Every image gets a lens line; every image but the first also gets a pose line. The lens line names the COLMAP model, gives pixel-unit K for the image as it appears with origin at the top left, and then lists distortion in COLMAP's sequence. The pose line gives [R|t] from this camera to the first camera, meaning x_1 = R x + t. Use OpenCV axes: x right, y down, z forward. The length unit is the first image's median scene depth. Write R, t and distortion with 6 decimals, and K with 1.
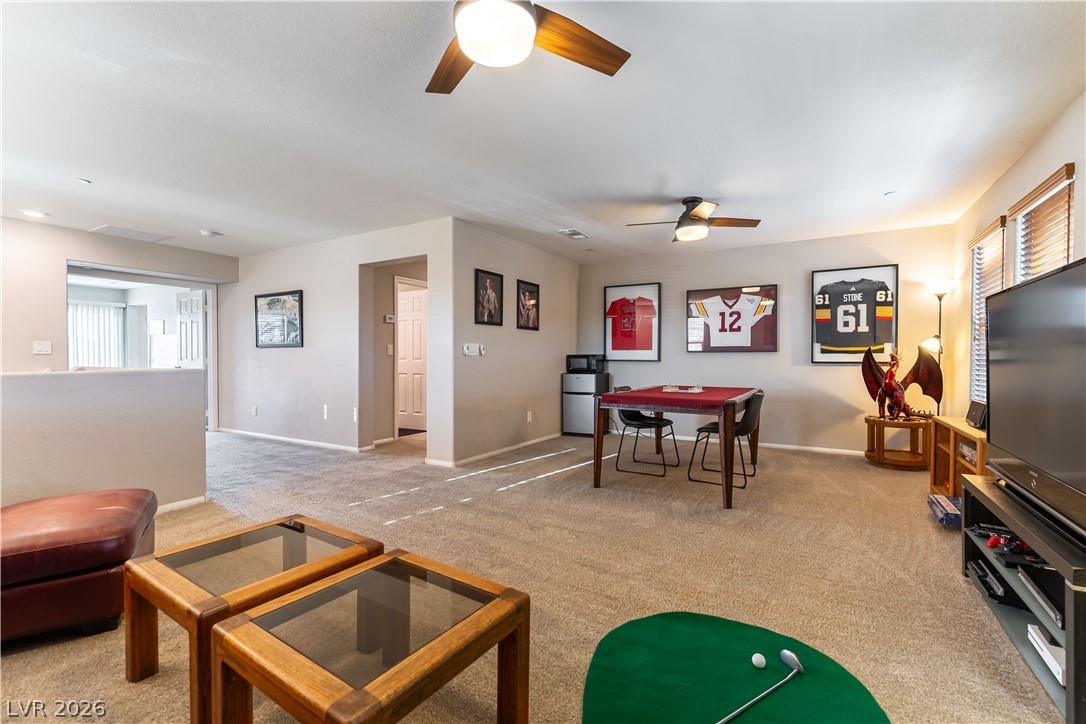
lens RADIAL K [[469.7, 0, 547.9], [0, 469.7, 357.6], [0, 0, 1]] dist [-0.000730, -0.000437]
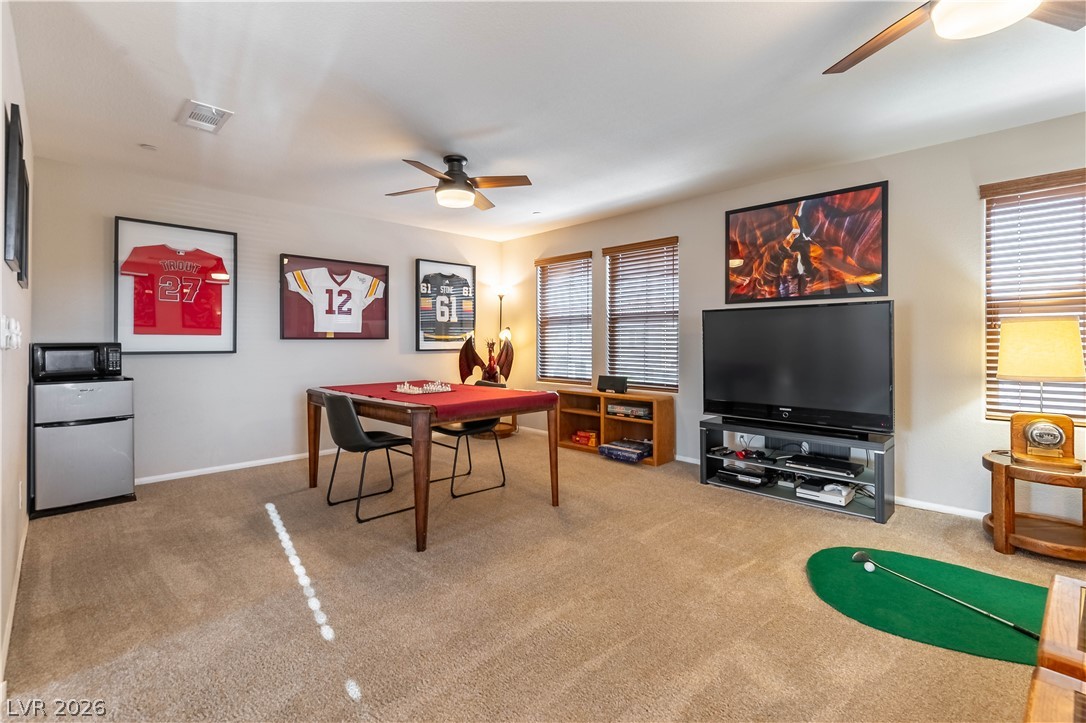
lens RADIAL K [[490.3, 0, 544.8], [0, 490.3, 338.4], [0, 0, 1]] dist [0.000243, -0.000012]
pose [[0.249604, 0.002262, 0.968345, -0.377210], [-0.000488, 0.999997, -0.002211, -0.012801], [-0.968348, 0.000079, 0.249604, 0.482687]]
